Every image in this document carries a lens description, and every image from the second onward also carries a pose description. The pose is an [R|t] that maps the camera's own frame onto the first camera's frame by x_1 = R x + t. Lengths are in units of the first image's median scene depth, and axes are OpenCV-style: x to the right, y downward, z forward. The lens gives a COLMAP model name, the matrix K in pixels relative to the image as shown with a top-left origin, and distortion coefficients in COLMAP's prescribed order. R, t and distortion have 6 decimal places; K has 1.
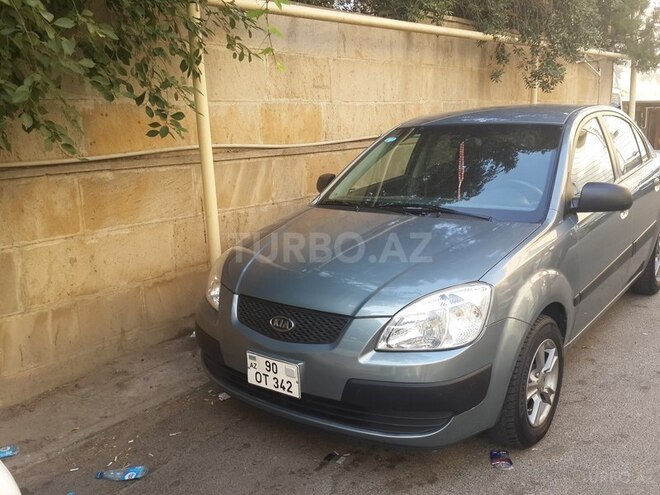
lens RADIAL K [[628.1, 0, 333.5], [0, 628.1, 246.0], [0, 0, 1]] dist [-0.023641, 0.000000]
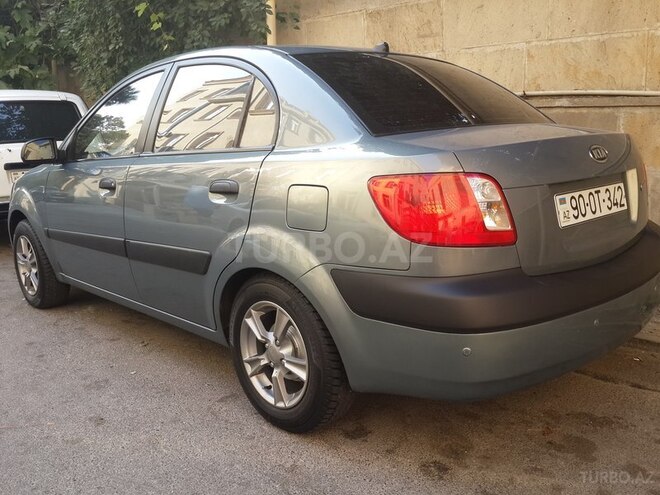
lens RADIAL K [[628.1, 0, 329.0], [0, 628.1, 244.9], [0, 0, 1]] dist [-0.023641, 0.000000]
pose [[-0.143279, 0.234649, -0.961463, 1.160139], [-0.175612, 0.950042, 0.258032, -0.230039], [0.973977, 0.205815, -0.094913, 1.302484]]
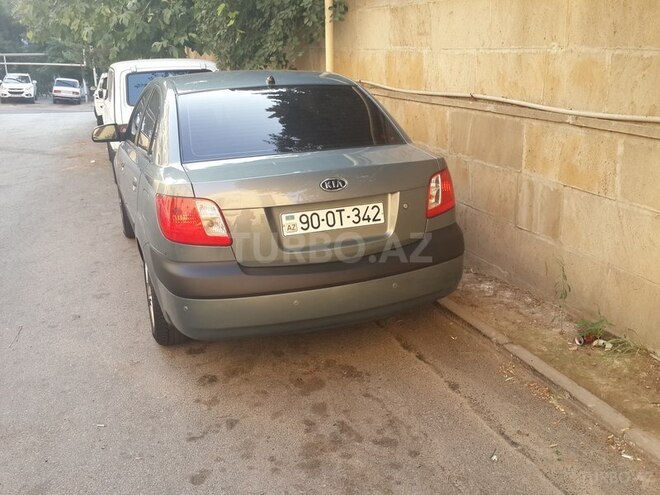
lens RADIAL K [[628.1, 0, 331.3], [0, 628.1, 251.6], [0, 0, 1]] dist [-0.023641, 0.000000]
pose [[-0.511305, 0.316214, -0.799110, 1.213441], [-0.129326, 0.890947, 0.435303, -0.461557], [0.849613, 0.325918, -0.414650, 1.799601]]
